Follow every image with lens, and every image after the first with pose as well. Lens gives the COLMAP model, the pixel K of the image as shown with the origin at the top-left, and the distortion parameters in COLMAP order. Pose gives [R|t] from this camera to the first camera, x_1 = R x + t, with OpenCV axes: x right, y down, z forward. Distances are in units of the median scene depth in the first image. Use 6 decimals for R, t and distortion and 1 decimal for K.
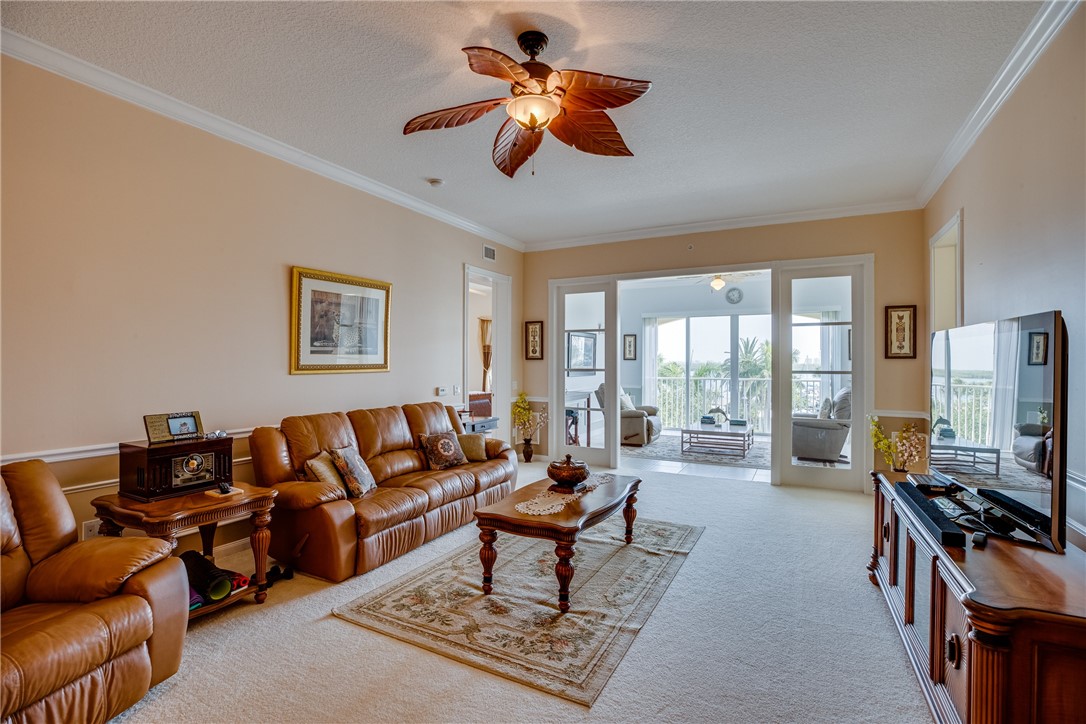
lens RADIAL K [[499.1, 0, 543.9], [0, 499.1, 361.6], [0, 0, 1]] dist [-0.048067, 0.015467]
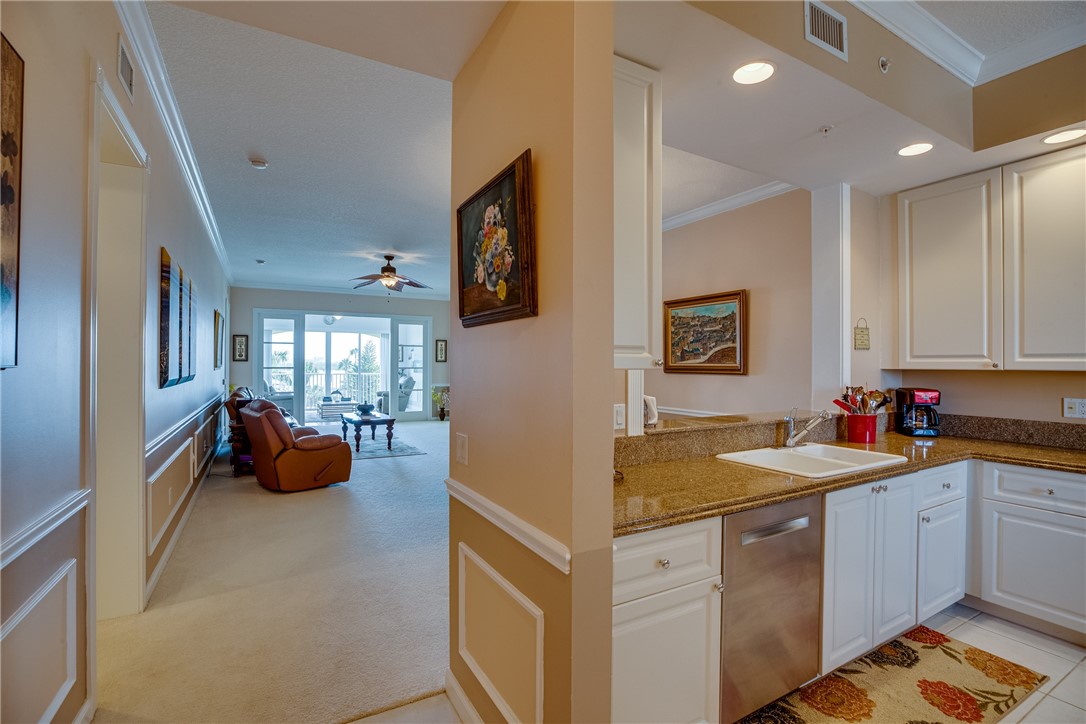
lens RADIAL K [[499.1, 0, 543.9], [0, 499.1, 361.6], [0, 0, 1]] dist [-0.048067, 0.015467]
pose [[0.533613, 0.003808, 0.845720, -1.080100], [-0.005030, 0.999986, -0.001329, -0.007154], [-0.845714, -0.003545, 0.533625, -0.739785]]
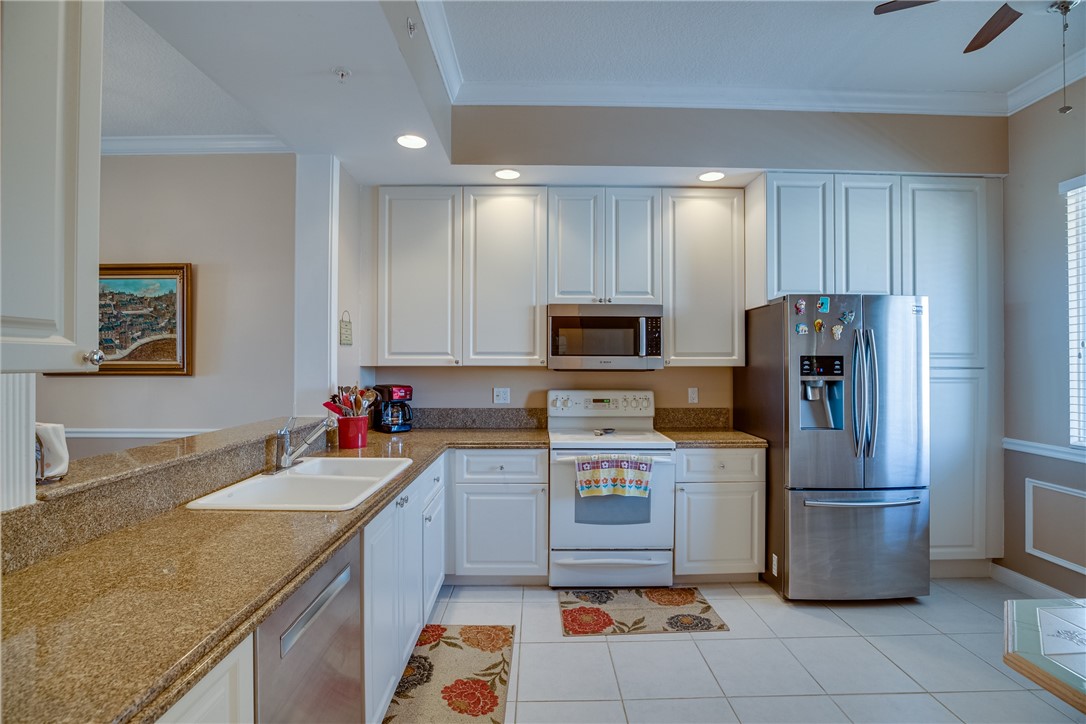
lens RADIAL K [[499.1, 0, 543.9], [0, 499.1, 361.6], [0, 0, 1]] dist [-0.048067, 0.015467]
pose [[-0.479812, -0.000710, 0.877371, -0.945929], [-0.003570, 0.999993, -0.001143, -0.006253], [-0.877364, -0.003681, -0.479811, -0.669757]]
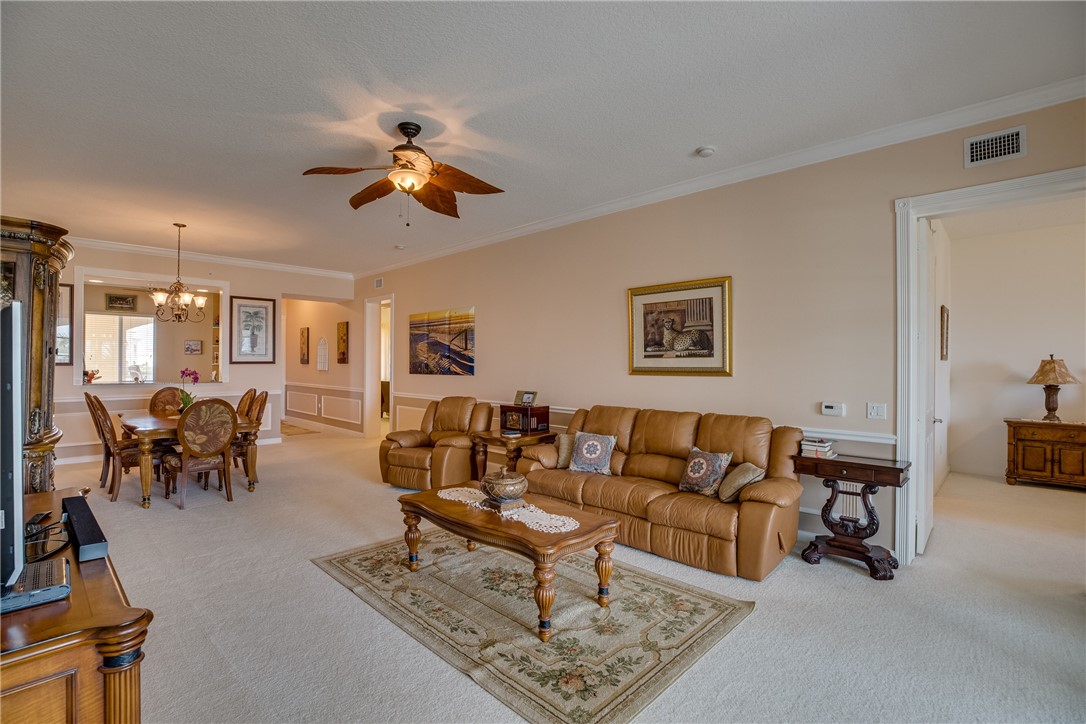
lens RADIAL K [[499.1, 0, 543.9], [0, 499.1, 361.6], [0, 0, 1]] dist [-0.048067, 0.015467]
pose [[-0.281944, -0.008710, -0.959391, 0.612635], [-0.004367, 0.999960, -0.007795, 0.002760], [0.959421, 0.001992, -0.281971, 0.906740]]
